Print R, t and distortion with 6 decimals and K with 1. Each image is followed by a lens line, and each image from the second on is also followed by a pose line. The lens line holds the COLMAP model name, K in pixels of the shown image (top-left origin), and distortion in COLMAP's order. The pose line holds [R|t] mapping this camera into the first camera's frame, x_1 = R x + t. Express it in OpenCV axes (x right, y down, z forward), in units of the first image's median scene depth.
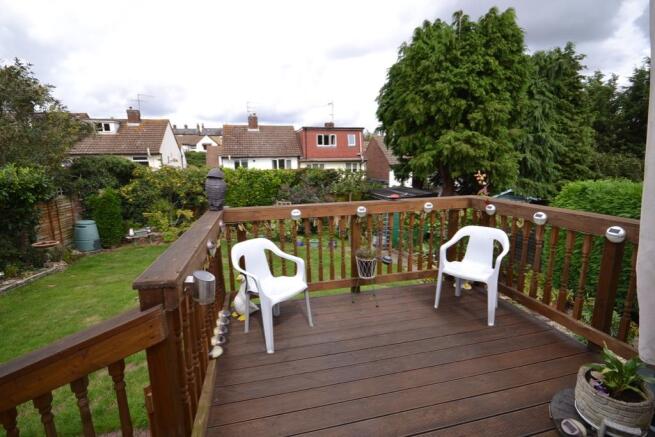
lens RADIAL K [[289.4, 0, 327.2], [0, 289.4, 218.1], [0, 0, 1]] dist [-0.008148, -0.000383]
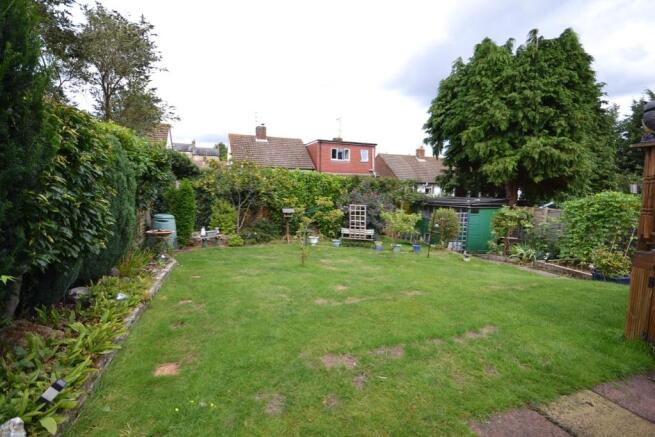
lens RADIAL K [[304.3, 0, 327.1], [0, 304.3, 216.0], [0, 0, 1]] dist [-0.000958, -0.000126]
pose [[0.990715, 0.018610, 0.134675, -0.333257], [-0.005384, 0.995181, -0.097911, 0.067178], [-0.135848, 0.096277, 0.986041, 0.036820]]
